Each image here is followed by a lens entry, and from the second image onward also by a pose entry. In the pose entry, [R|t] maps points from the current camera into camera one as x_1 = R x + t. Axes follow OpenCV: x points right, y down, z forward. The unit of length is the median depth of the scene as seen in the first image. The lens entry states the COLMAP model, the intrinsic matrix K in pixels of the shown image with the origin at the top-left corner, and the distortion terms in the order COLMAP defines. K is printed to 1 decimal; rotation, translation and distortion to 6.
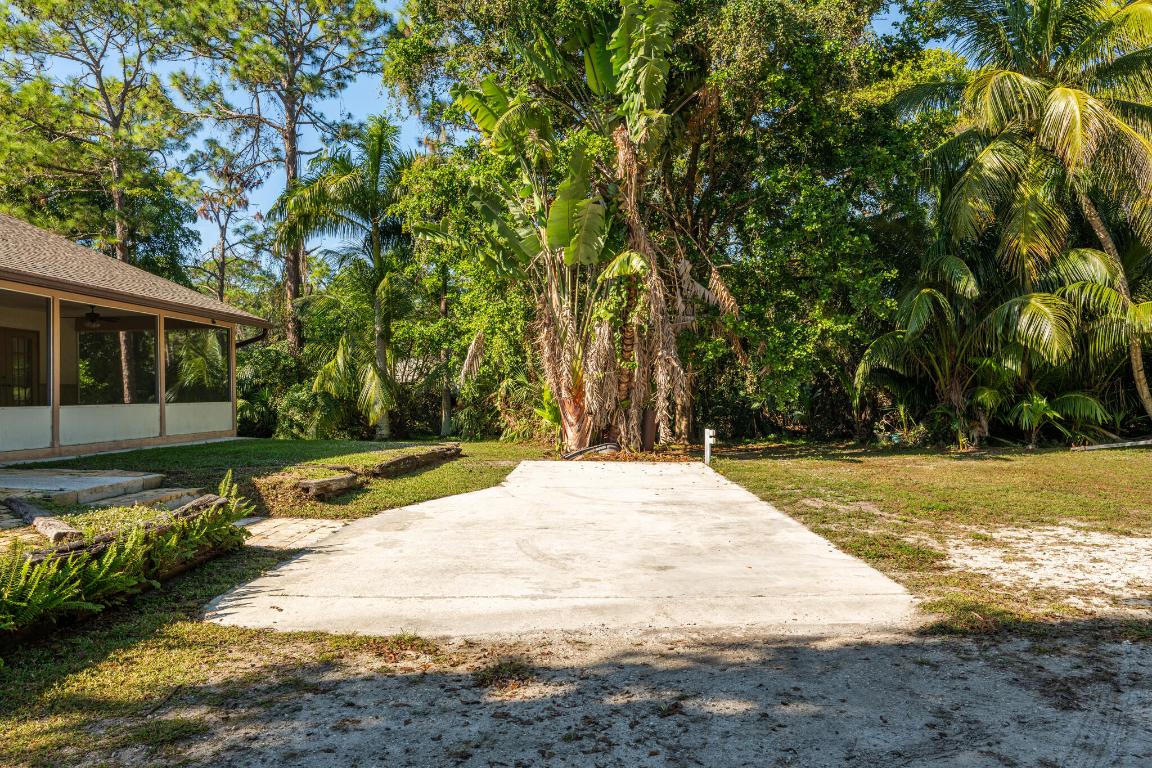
lens RADIAL K [[843.2, 0, 576.0], [0, 843.2, 384.0], [0, 0, 1]] dist [-0.001357, 0.004966]
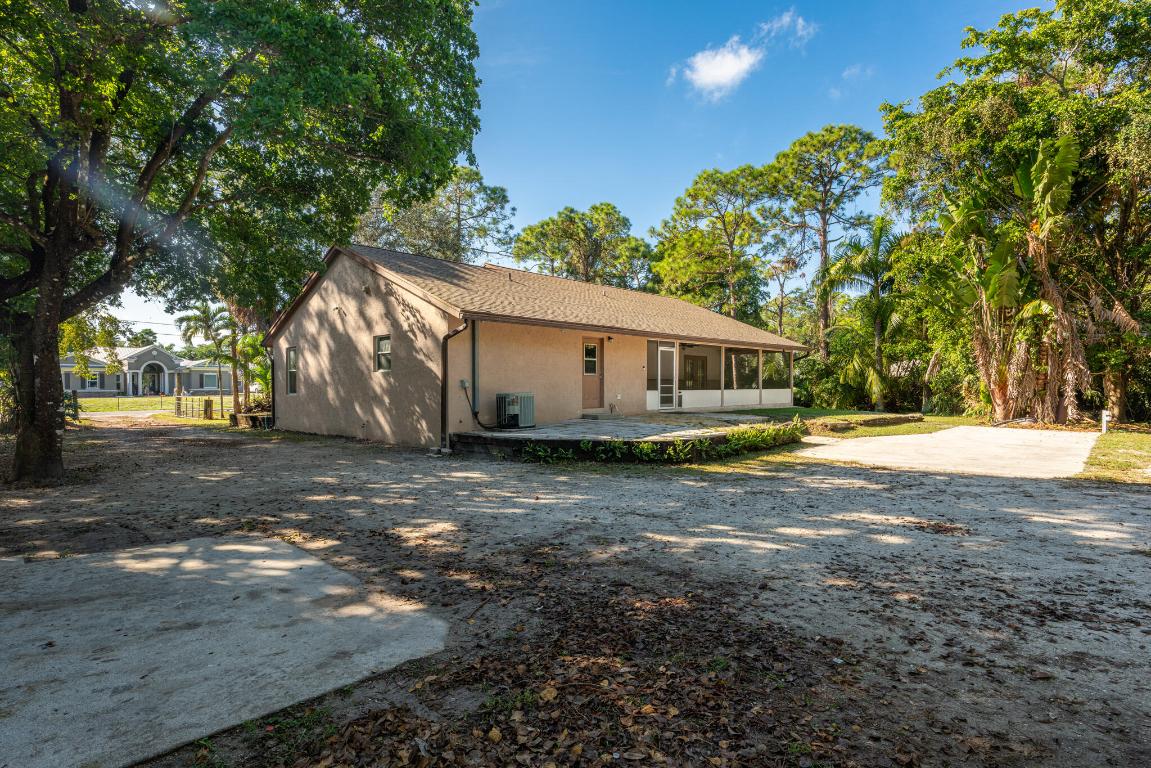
lens RADIAL K [[583.8, 0, 573.7], [0, 583.8, 398.7], [0, 0, 1]] dist [-0.000024, -0.000549]
pose [[0.745475, 0.022804, -0.666144, 0.099888], [0.003152, 0.999283, 0.037734, -0.007062], [0.666526, -0.030229, 0.744868, -0.286893]]
